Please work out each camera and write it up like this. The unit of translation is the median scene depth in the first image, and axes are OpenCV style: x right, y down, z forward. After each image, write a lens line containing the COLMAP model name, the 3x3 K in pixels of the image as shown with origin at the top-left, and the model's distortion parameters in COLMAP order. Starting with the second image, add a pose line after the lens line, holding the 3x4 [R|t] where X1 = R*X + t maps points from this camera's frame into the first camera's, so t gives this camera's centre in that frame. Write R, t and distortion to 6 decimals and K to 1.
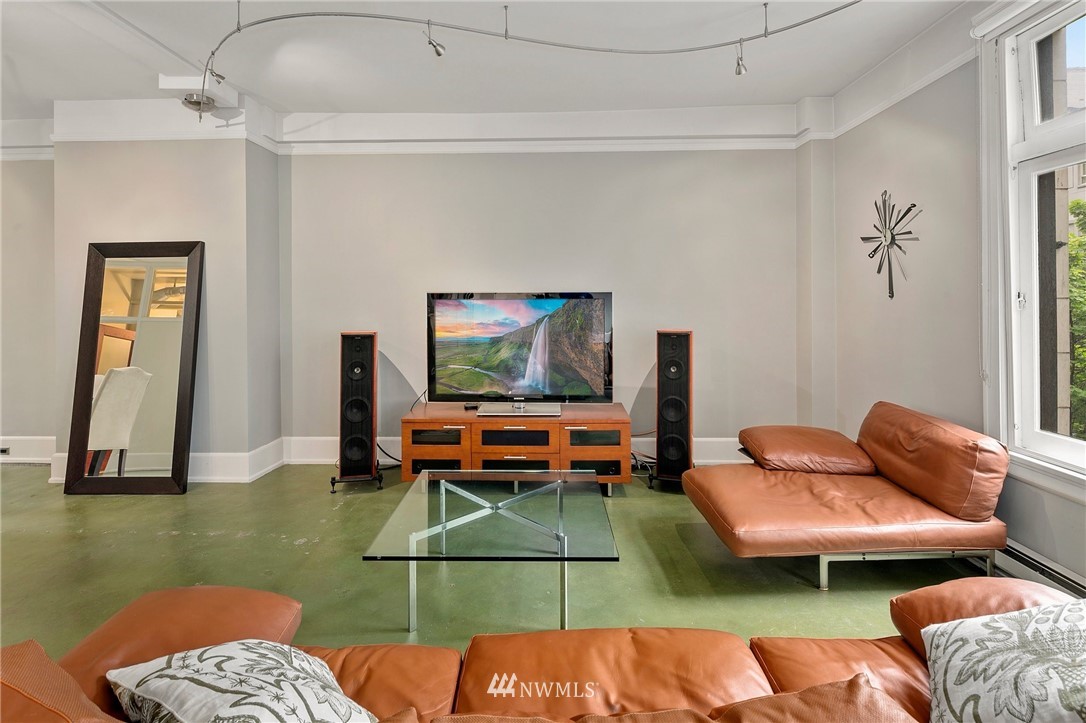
lens RADIAL K [[530.7, 0, 531.2], [0, 530.7, 297.8], [0, 0, 1]] dist [0.003113, 0.001231]
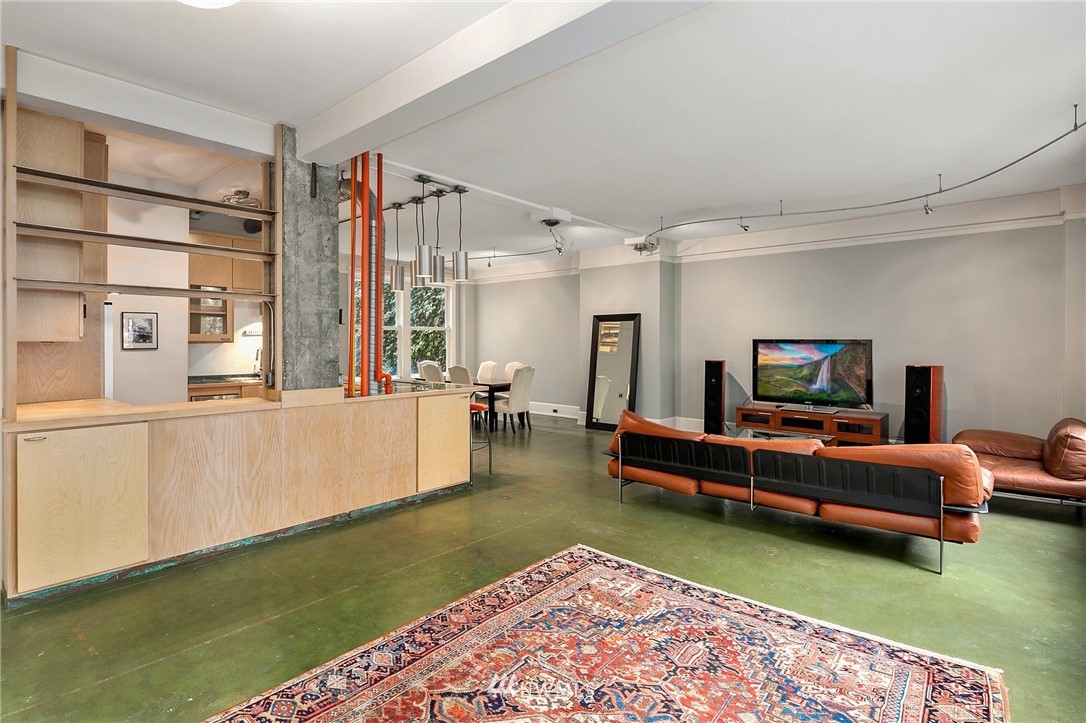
lens RADIAL K [[535.7, 0, 544.5], [0, 535.7, 343.0], [0, 0, 1]] dist [0.001496, -0.000535]
pose [[0.783287, 0.010373, -0.621574, 0.377175], [-0.005897, 0.999940, 0.009256, -0.008229], [0.621632, -0.003584, 0.783301, -0.849311]]
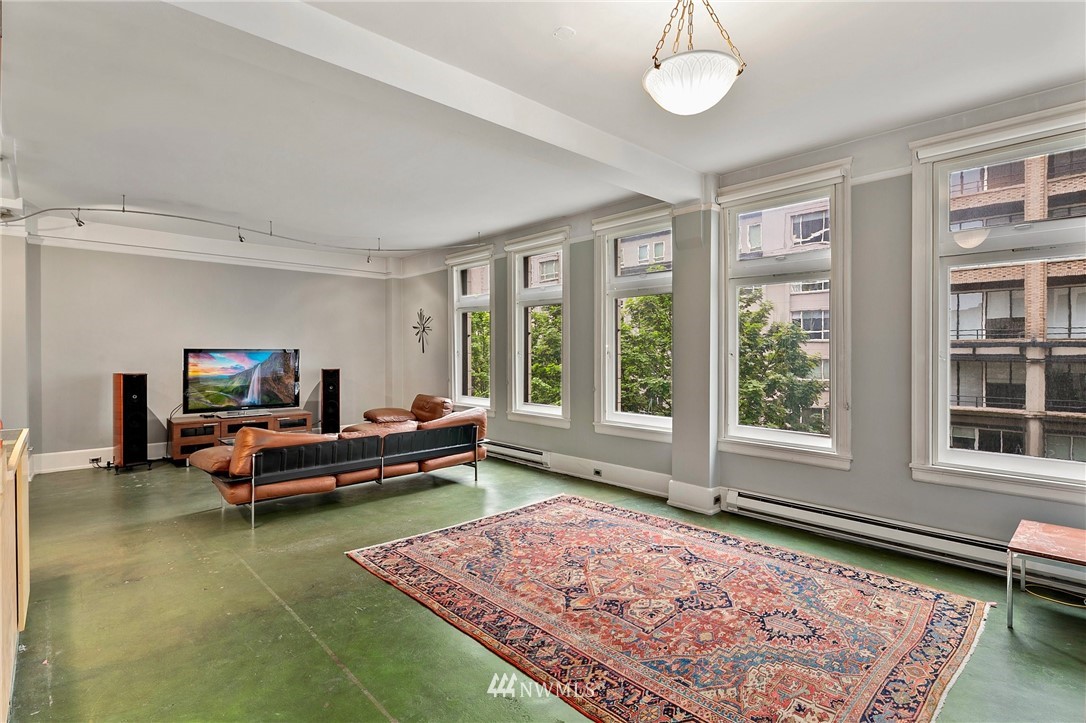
lens RADIAL K [[524.0, 0, 548.5], [0, 524.0, 357.3], [0, 0, 1]] dist [0.001357, -0.000236]
pose [[0.697731, -0.002437, 0.716356, -0.578718], [-0.004739, 0.999957, 0.008018, -0.001004], [-0.716344, -0.008989, 0.697689, -0.978350]]
